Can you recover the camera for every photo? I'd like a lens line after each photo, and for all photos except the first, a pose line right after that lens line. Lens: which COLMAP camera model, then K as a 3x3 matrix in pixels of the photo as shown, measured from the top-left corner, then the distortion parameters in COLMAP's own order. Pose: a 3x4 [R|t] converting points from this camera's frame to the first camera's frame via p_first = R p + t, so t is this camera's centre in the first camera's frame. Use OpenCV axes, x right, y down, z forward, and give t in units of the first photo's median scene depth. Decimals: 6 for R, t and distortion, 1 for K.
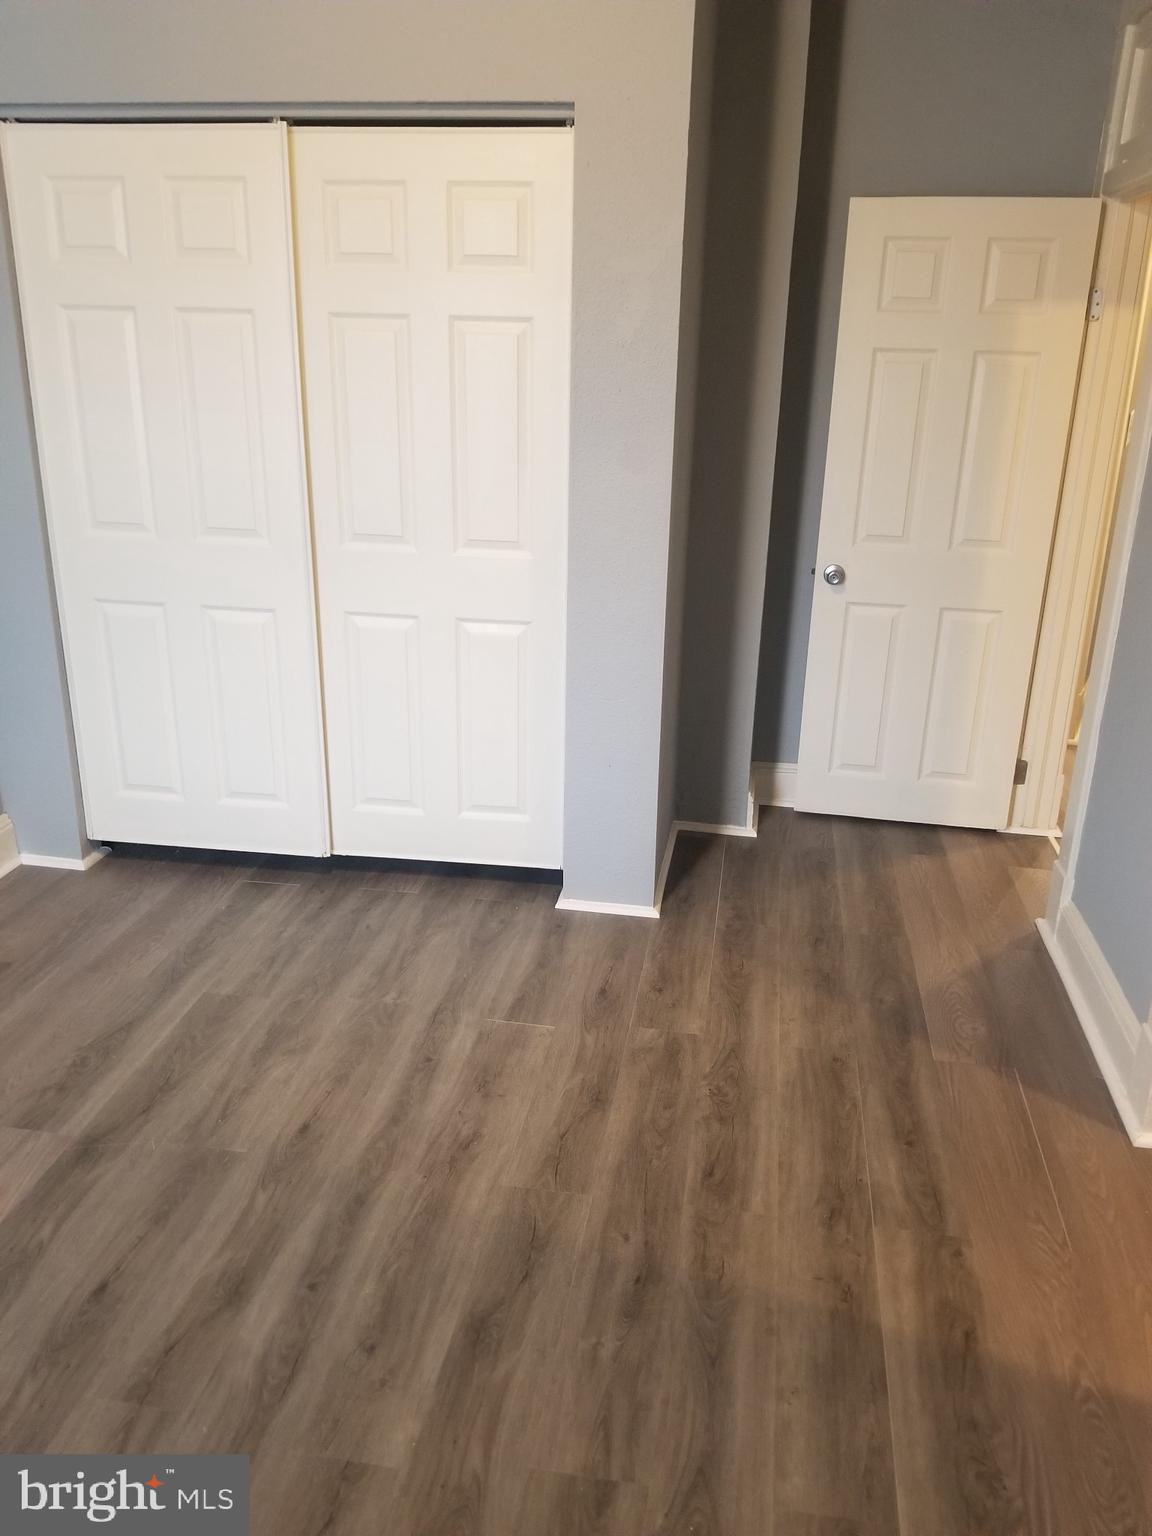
lens RADIAL K [[1229.3, 0, 575.6], [0, 1229.3, 754.1], [0, 0, 1]] dist [0.074300, -0.093752]
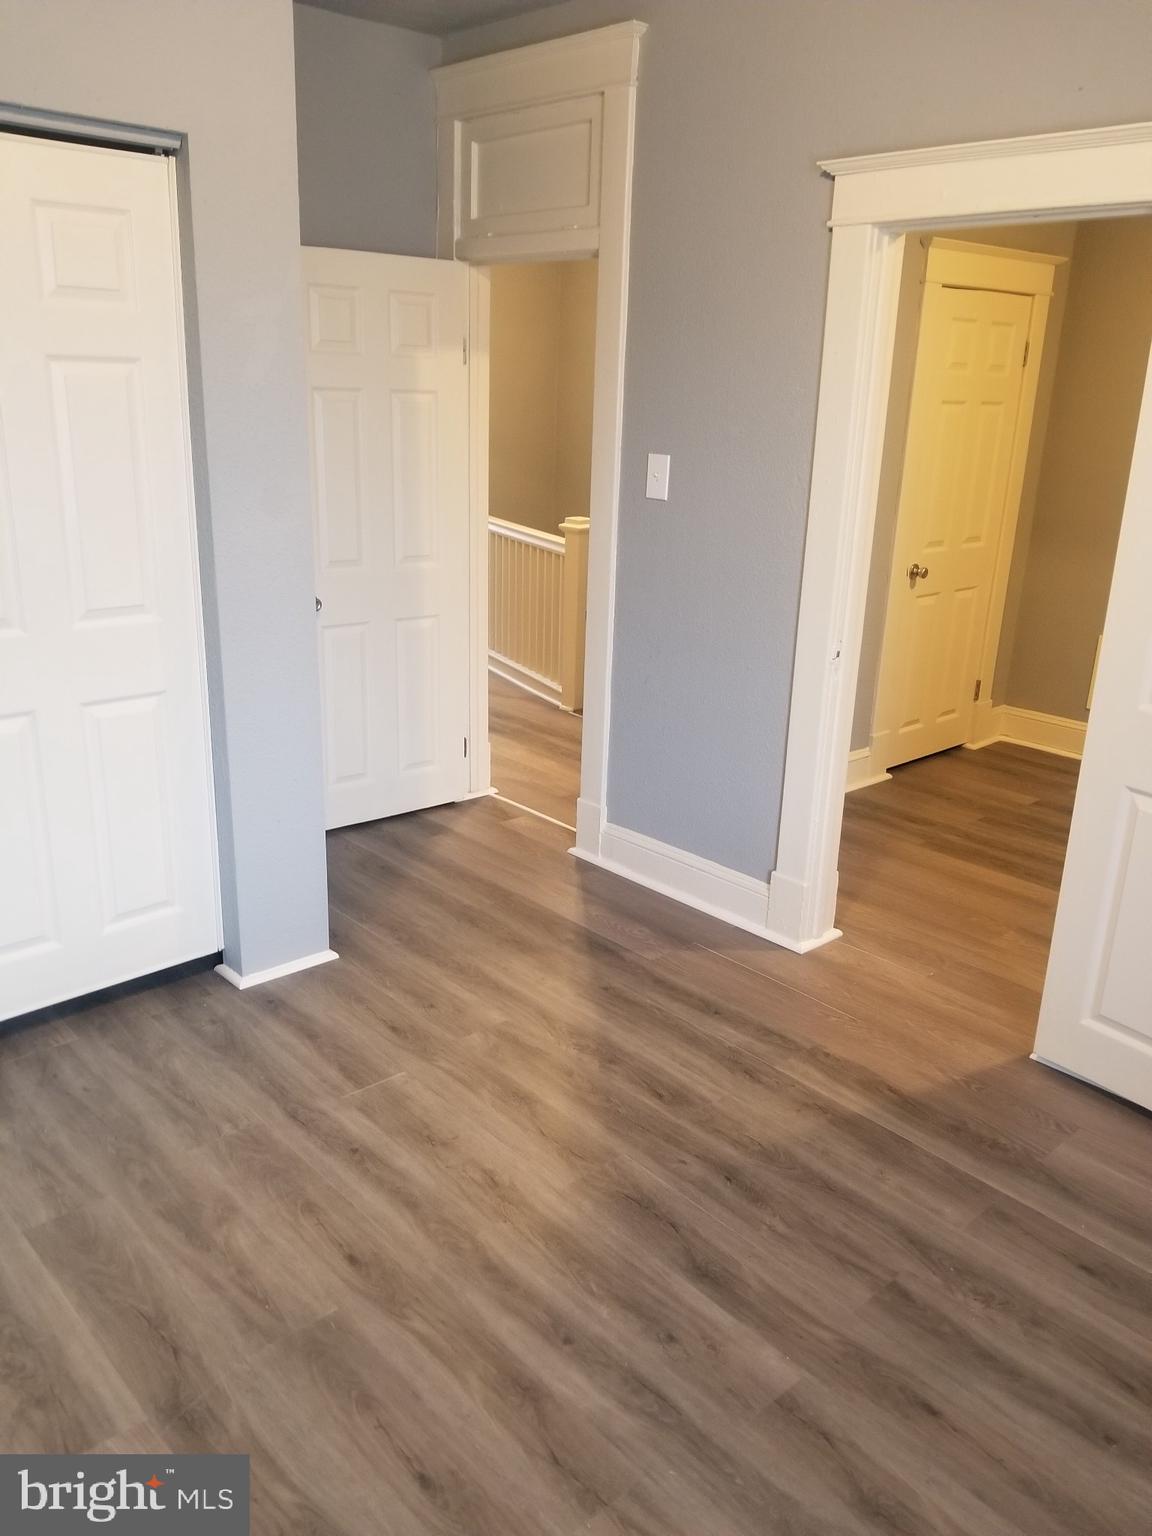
lens RADIAL K [[1229.3, 0, 584.7], [0, 1229.3, 768.0], [0, 0, 1]] dist [0.074300, -0.093752]
pose [[0.620371, -0.238725, 0.747094, -0.693720], [0.244076, 0.964015, 0.105364, -0.095801], [-0.745363, 0.116983, 0.656314, 0.233734]]
